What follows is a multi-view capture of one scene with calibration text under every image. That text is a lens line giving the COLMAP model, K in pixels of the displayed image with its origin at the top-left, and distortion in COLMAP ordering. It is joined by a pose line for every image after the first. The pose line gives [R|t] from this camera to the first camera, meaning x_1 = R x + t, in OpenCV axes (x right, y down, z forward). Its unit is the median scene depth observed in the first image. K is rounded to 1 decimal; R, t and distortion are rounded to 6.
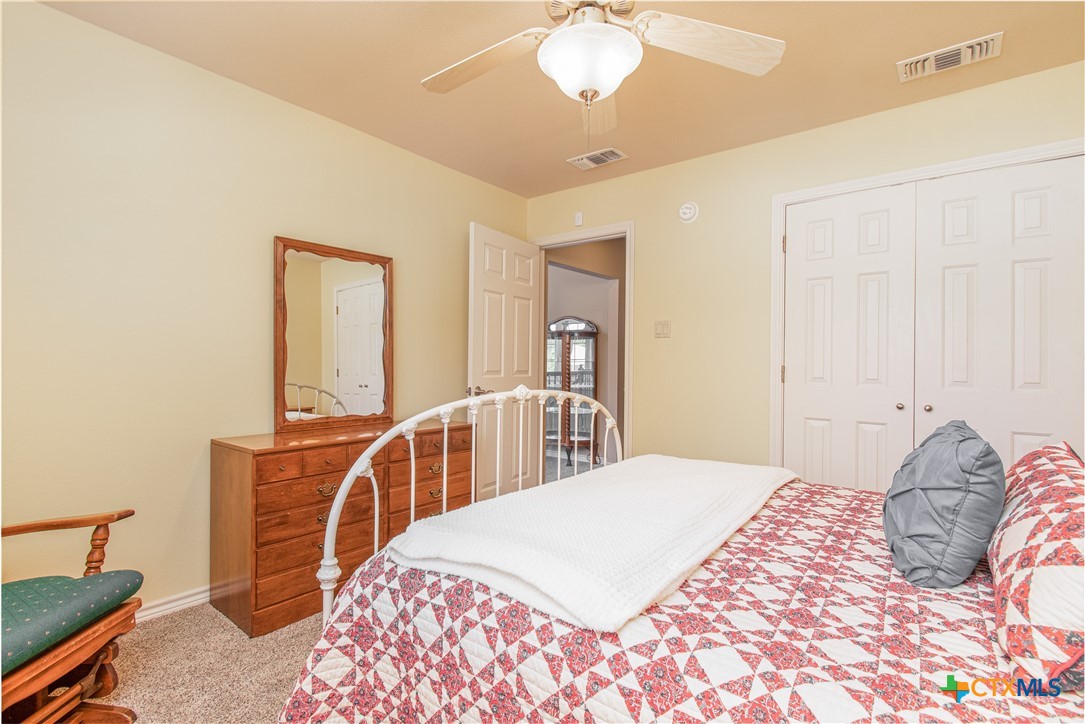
lens RADIAL K [[506.0, 0, 547.7], [0, 506.0, 360.3], [0, 0, 1]] dist [-0.003919, -0.000198]
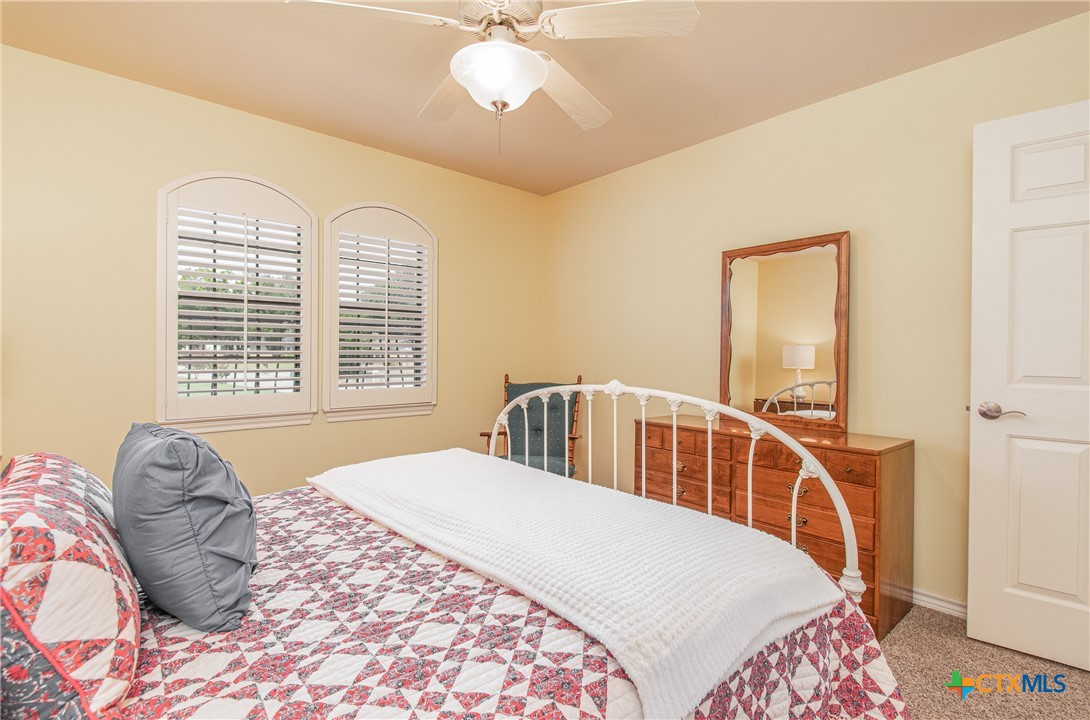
lens RADIAL K [[508.3, 0, 549.7], [0, 508.3, 360.7], [0, 0, 1]] dist [-0.003919, -0.000198]
pose [[-0.194942, -0.001419, -0.980814, 0.738618], [-0.005100, 0.999987, -0.000433, 0.011799], [0.980801, 0.004918, -0.194947, 0.878183]]
